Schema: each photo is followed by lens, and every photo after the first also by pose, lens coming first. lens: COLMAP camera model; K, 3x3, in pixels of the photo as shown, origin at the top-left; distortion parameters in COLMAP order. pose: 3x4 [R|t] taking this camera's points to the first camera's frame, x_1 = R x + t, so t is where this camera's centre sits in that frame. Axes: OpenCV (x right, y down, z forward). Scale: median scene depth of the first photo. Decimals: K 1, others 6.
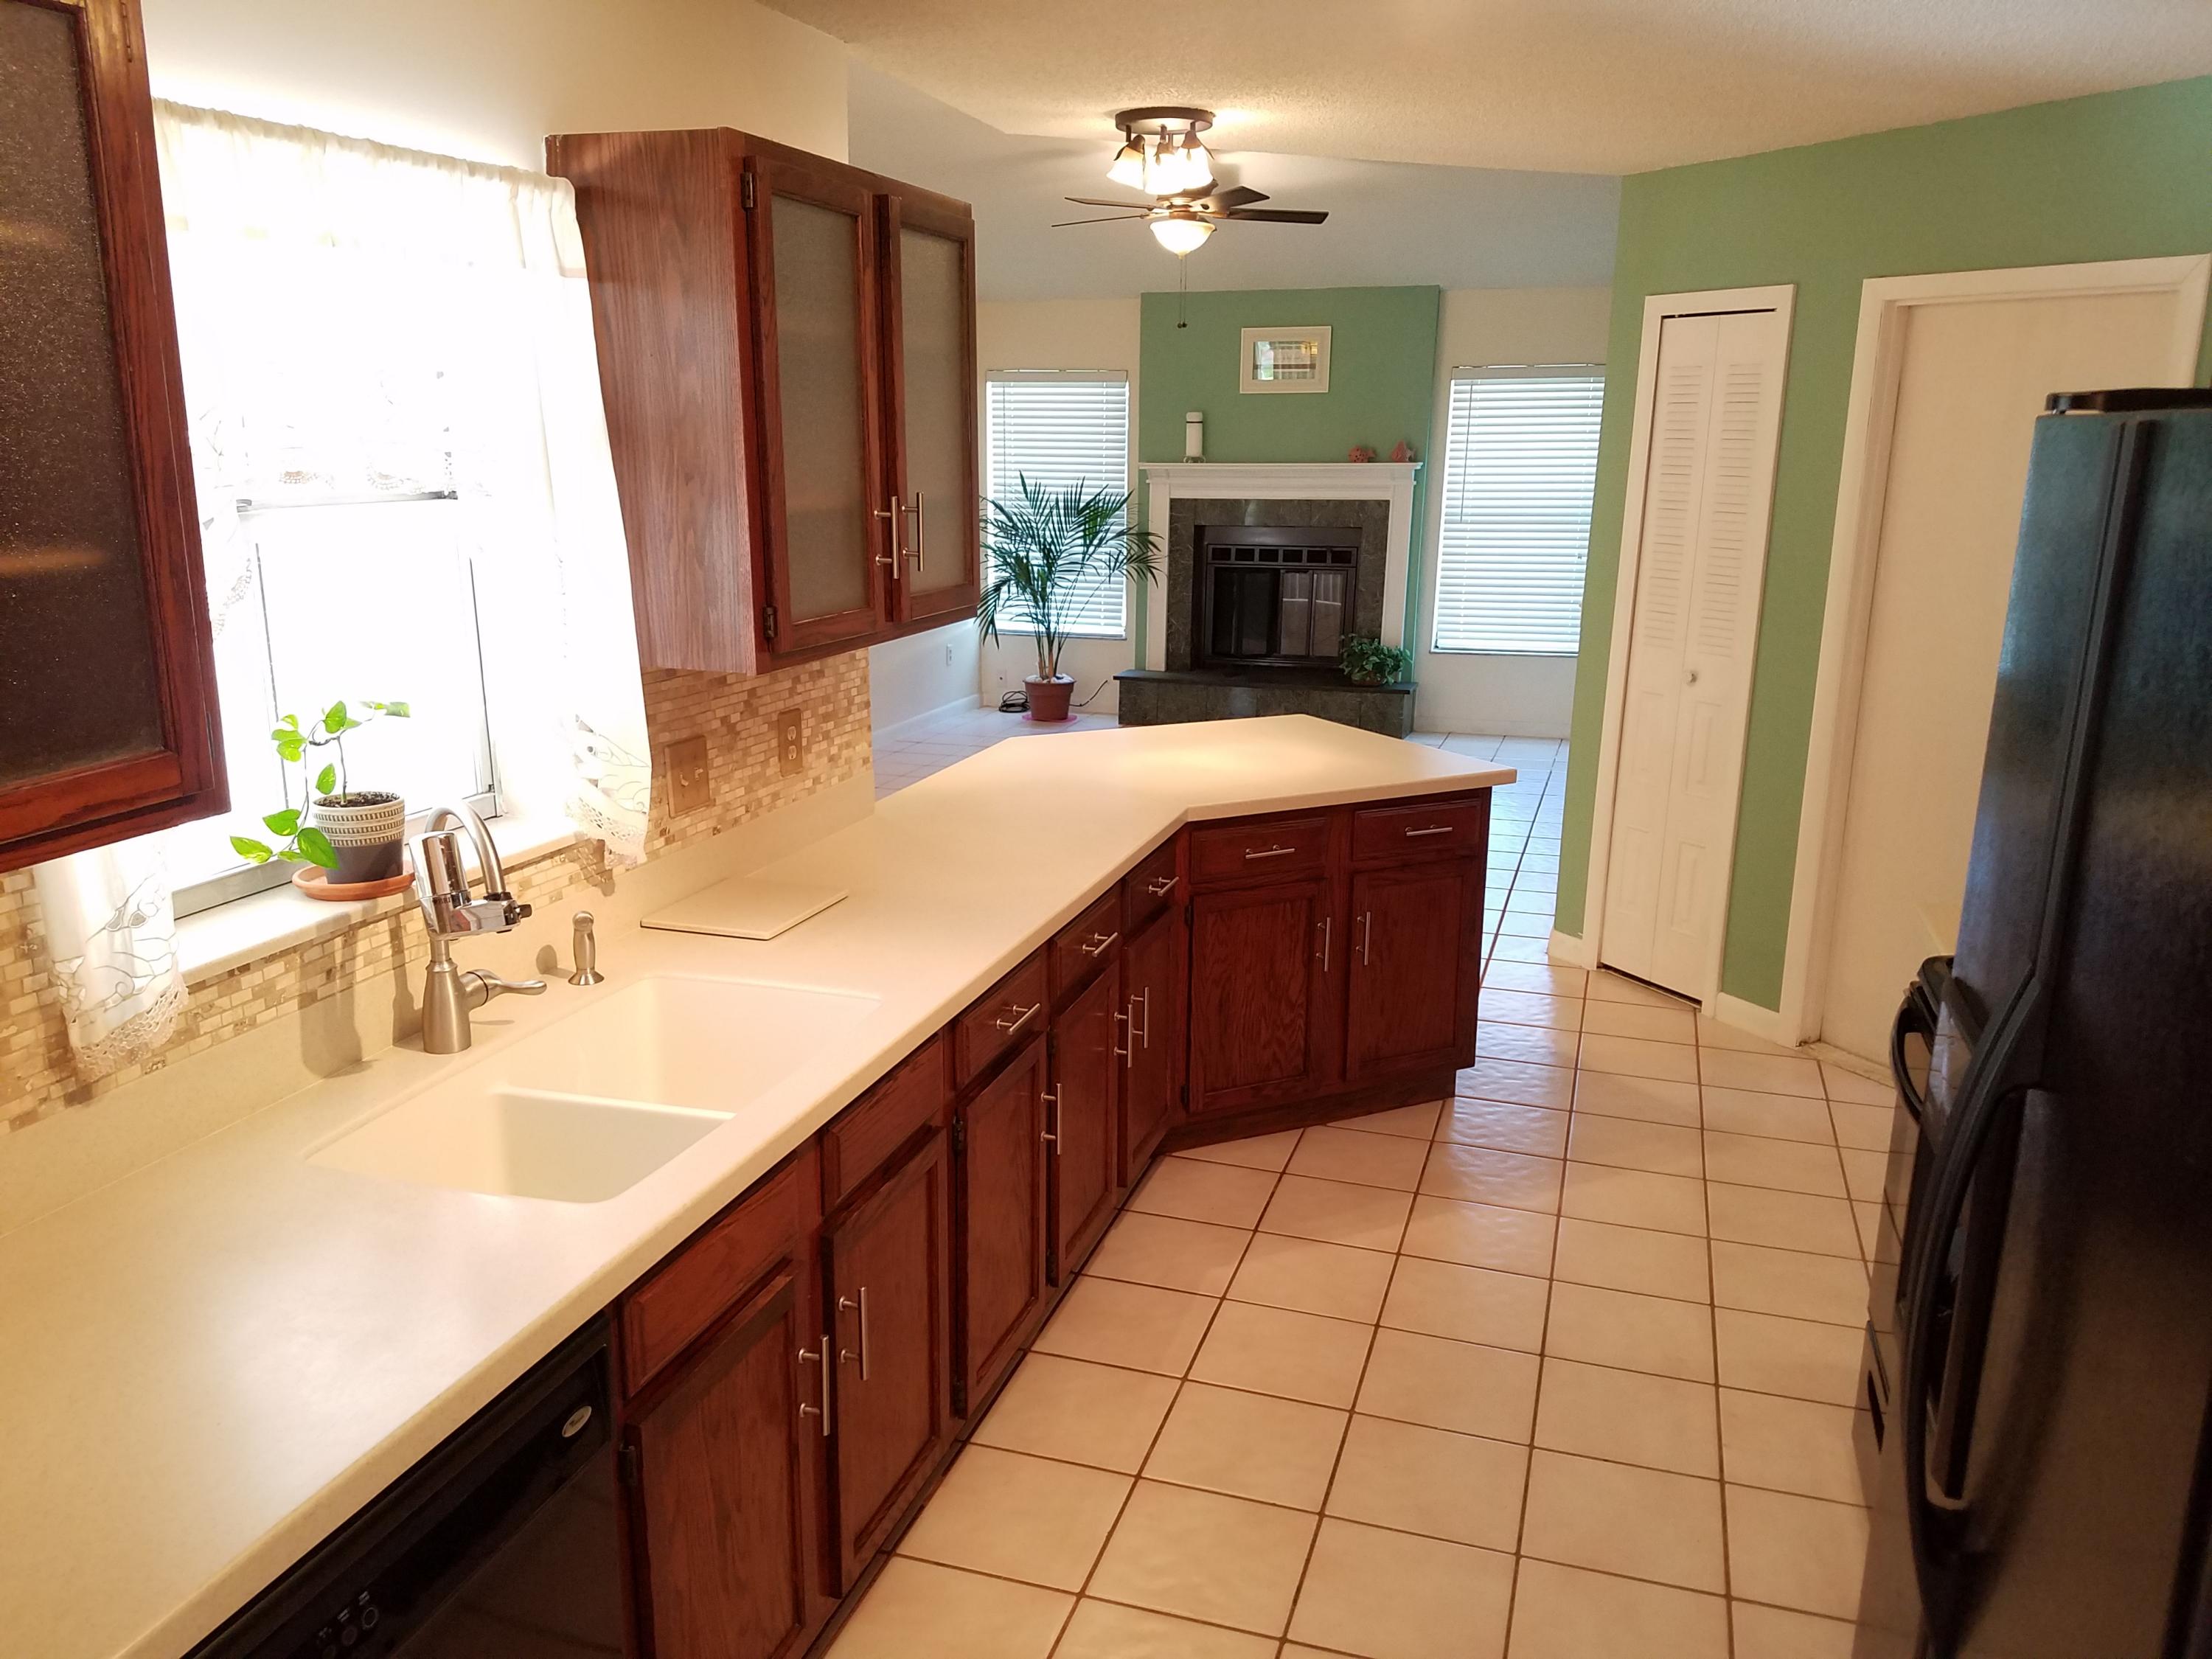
lens RADIAL K [[1674.1, 0, 1085.2], [0, 1674.1, 824.0], [0, 0, 1]] dist [0.109398, -0.105712]
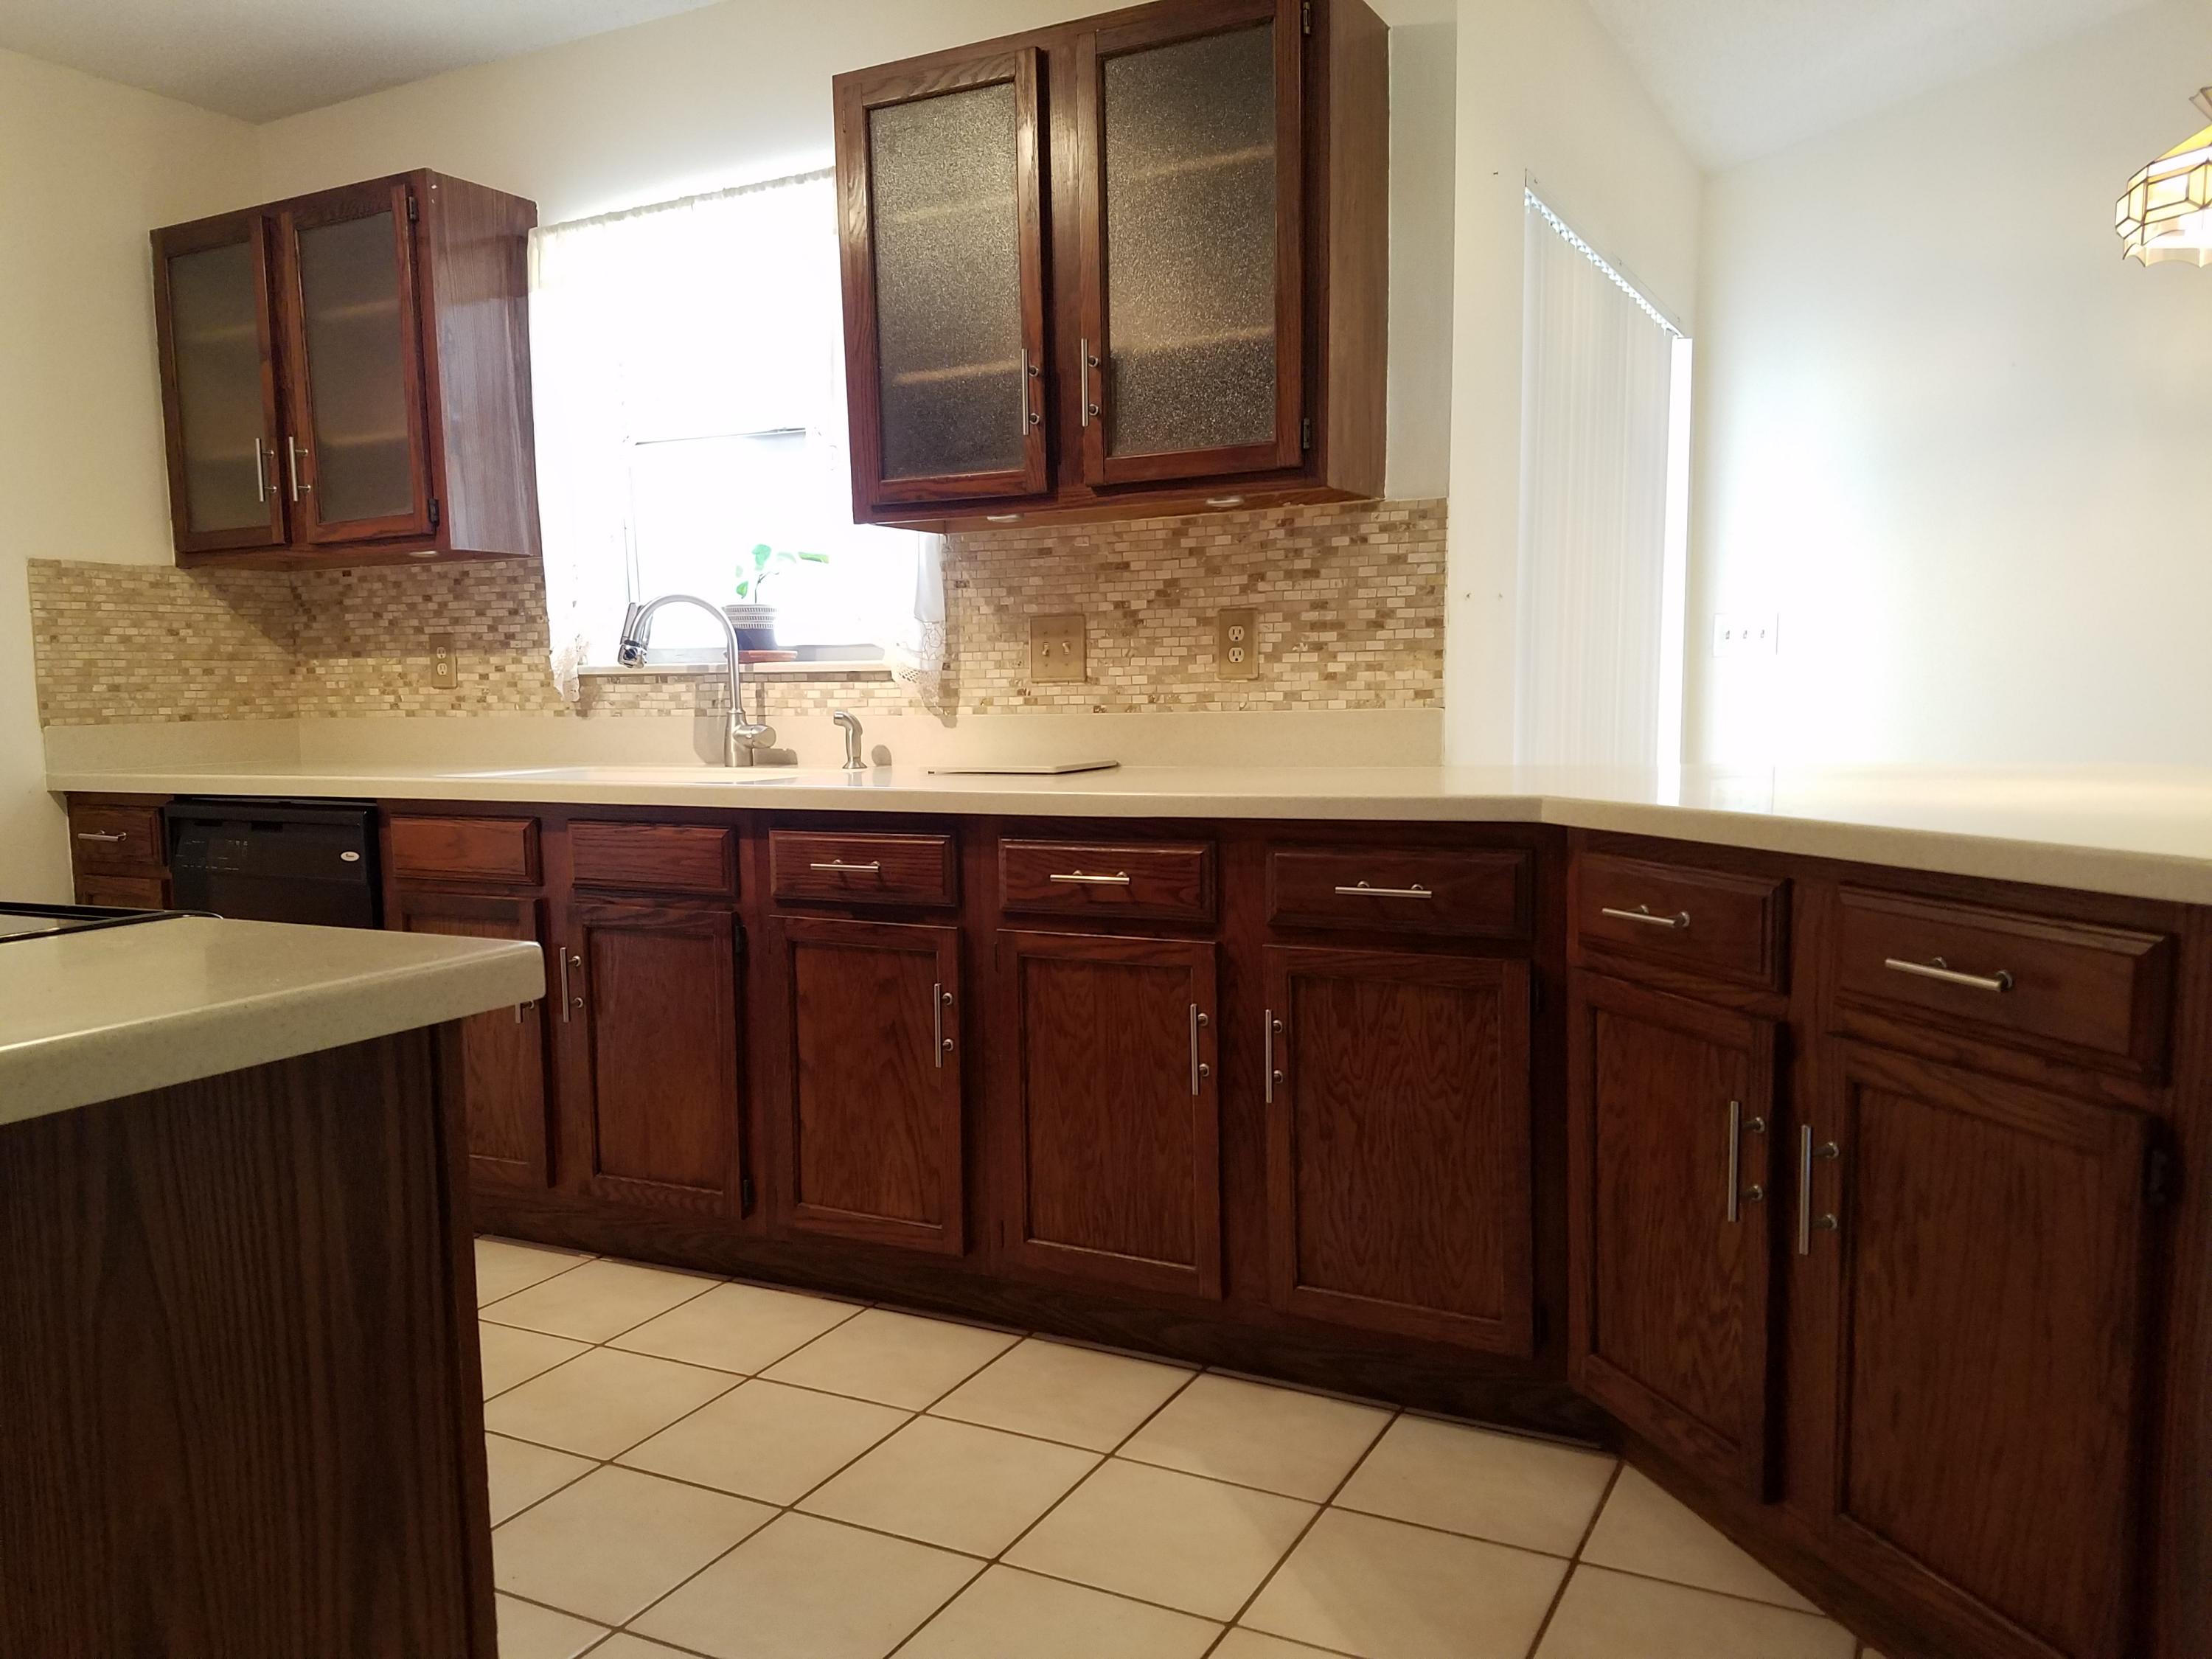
lens RADIAL K [[1674.1, 0, 1143.2], [0, 1674.1, 925.3], [0, 0, 1]] dist [0.109398, -0.105712]
pose [[-0.181657, 0.144553, -0.972679, 0.805069], [-0.192259, 0.964827, 0.179292, -0.058142], [0.964384, 0.219576, -0.147476, 1.186238]]
